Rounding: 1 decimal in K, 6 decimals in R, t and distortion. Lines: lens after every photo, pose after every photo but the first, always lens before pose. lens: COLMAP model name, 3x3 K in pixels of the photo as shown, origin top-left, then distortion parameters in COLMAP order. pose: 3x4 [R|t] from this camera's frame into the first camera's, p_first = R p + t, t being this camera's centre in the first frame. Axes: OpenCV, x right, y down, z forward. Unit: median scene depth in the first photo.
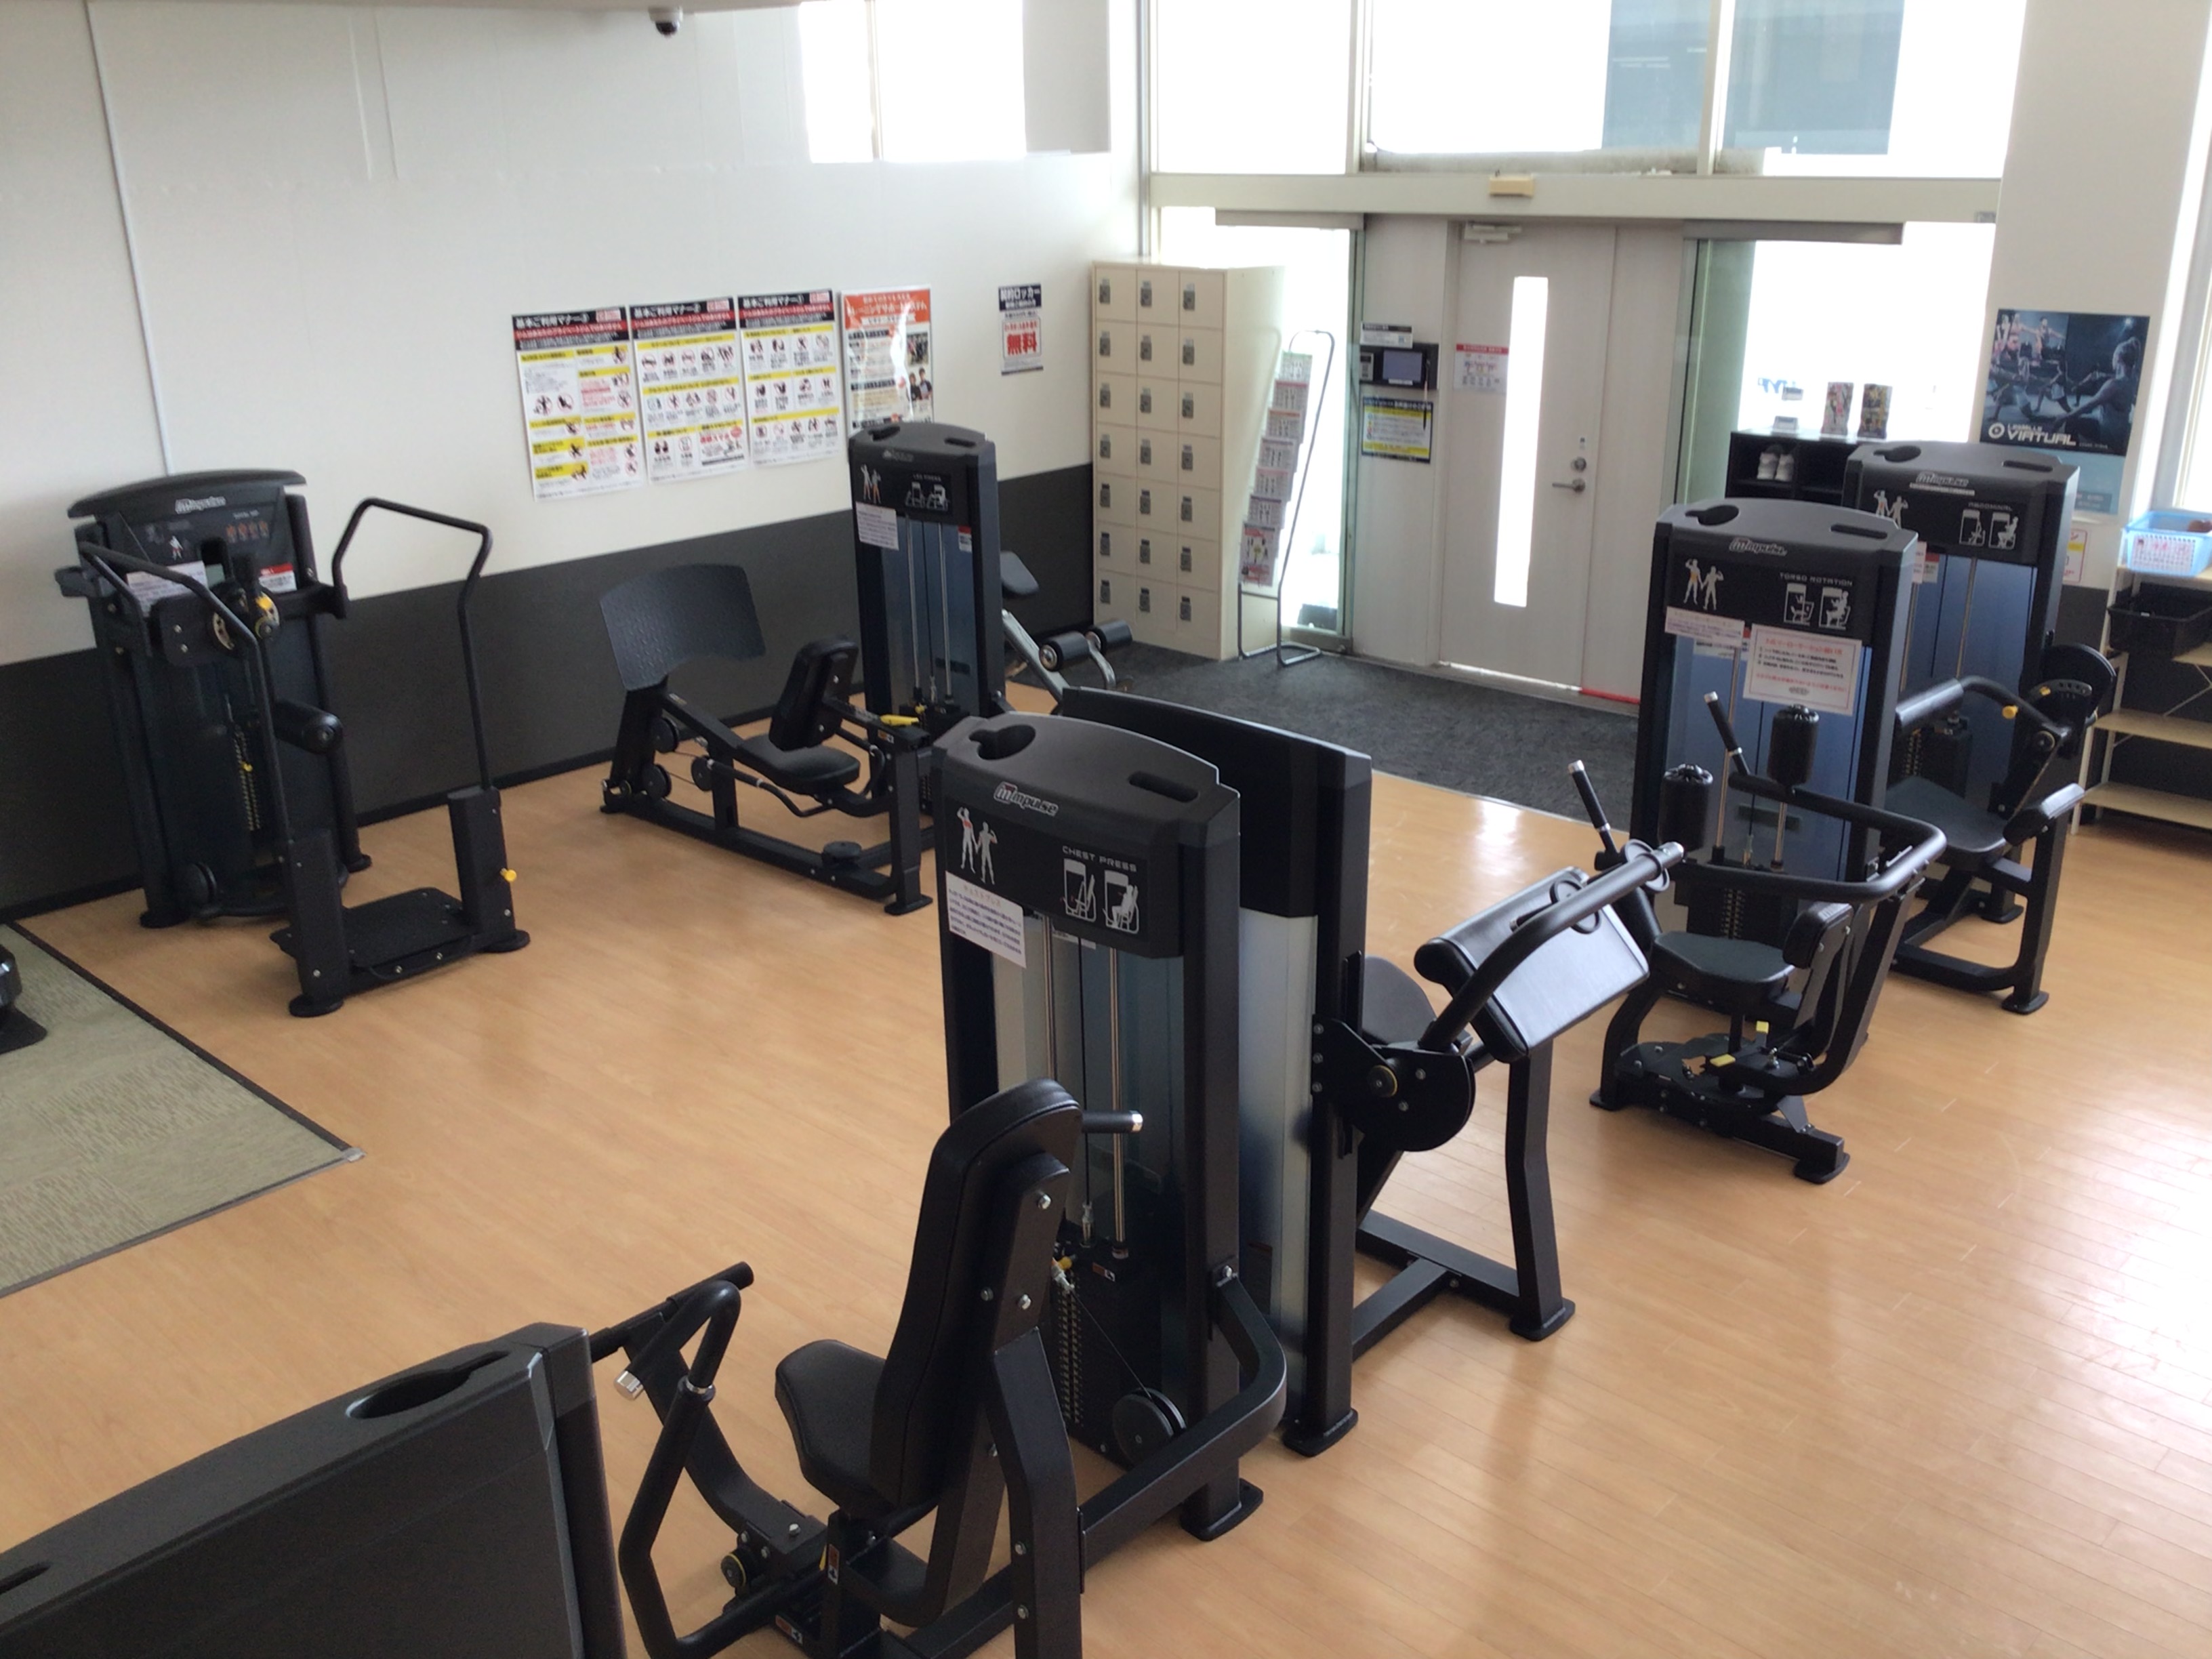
lens RADIAL K [[1983.2, 0, 1106.0], [0, 1983.2, 829.5], [0, 0, 1]] dist [0.152382, -0.261909]
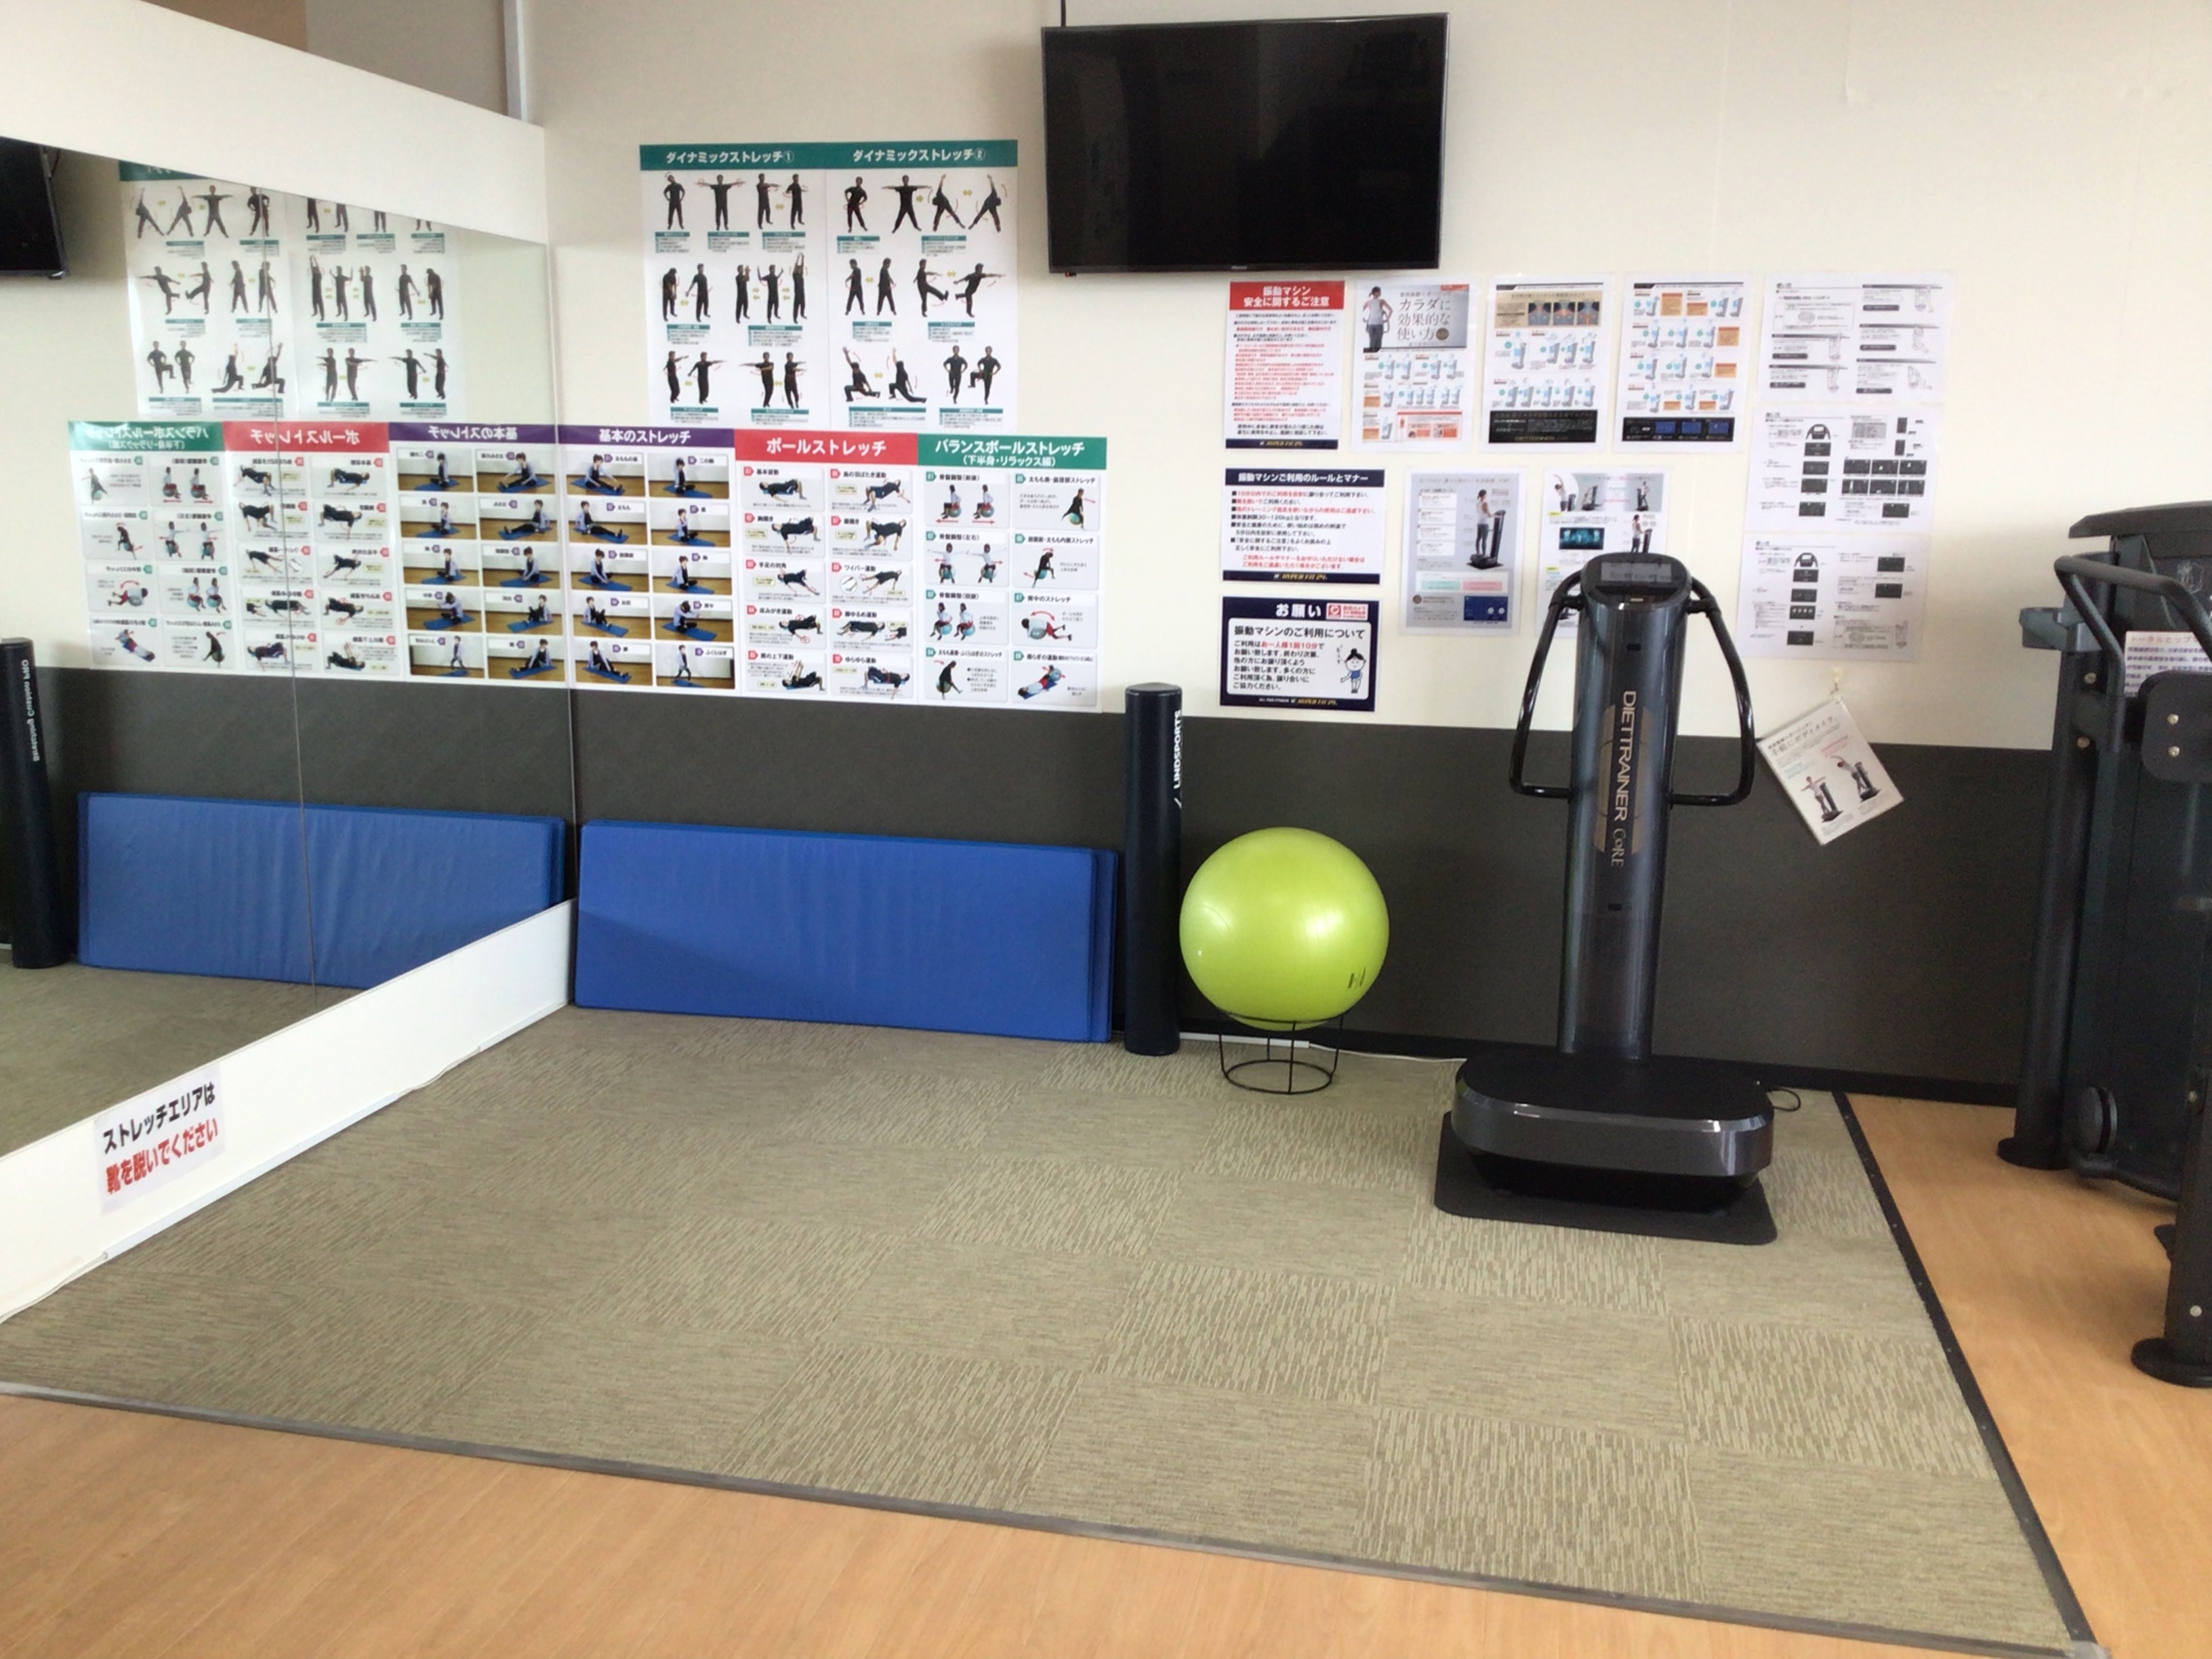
lens RADIAL K [[1983.2, 0, 1106.0], [0, 1983.2, 829.5], [0, 0, 1]] dist [0.152382, -0.261909]
pose [[0.514295, 0.181541, -0.838179, -0.091125], [-0.307615, 0.951353, 0.017305, 0.025672], [0.800546, 0.248937, 0.545121, 0.392434]]
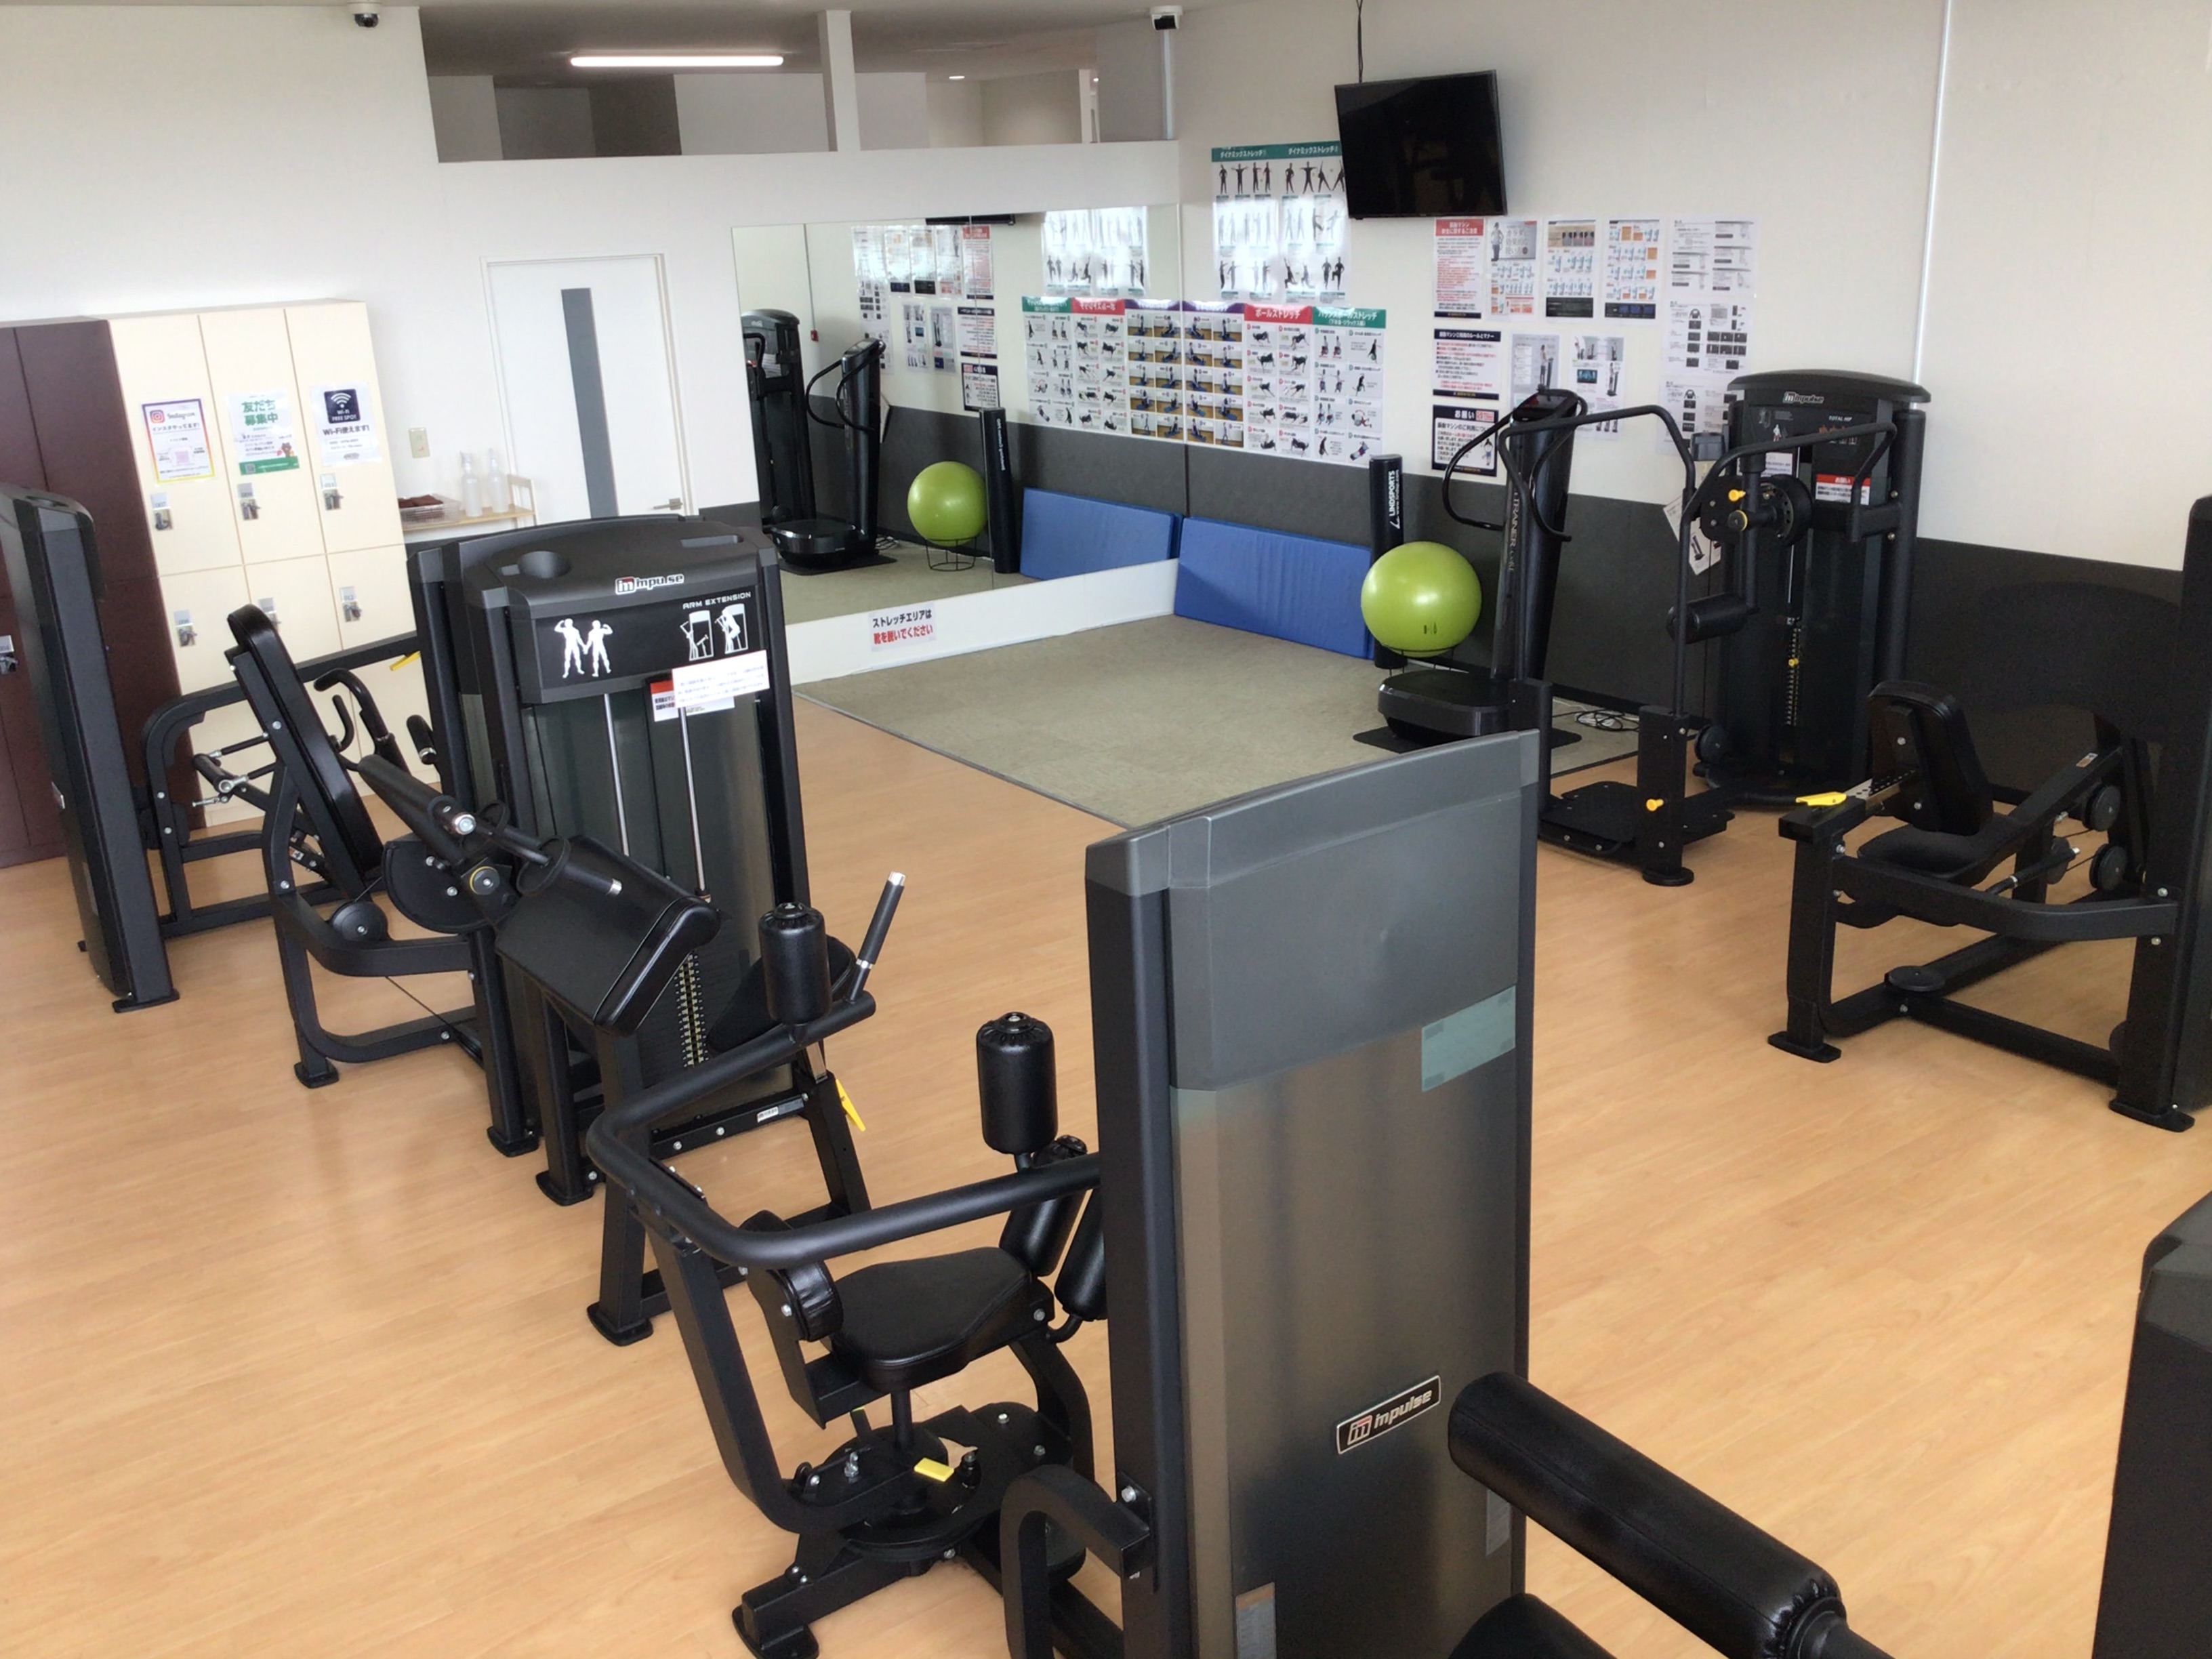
lens RADIAL K [[1983.2, 0, 1106.0], [0, 1983.2, 829.5], [0, 0, 1]] dist [0.152382, -0.261909]
pose [[-0.195455, 0.321074, -0.926665, 0.664253], [-0.293311, 0.882502, 0.367639, -0.246165], [0.935824, 0.343658, -0.078315, 0.838013]]
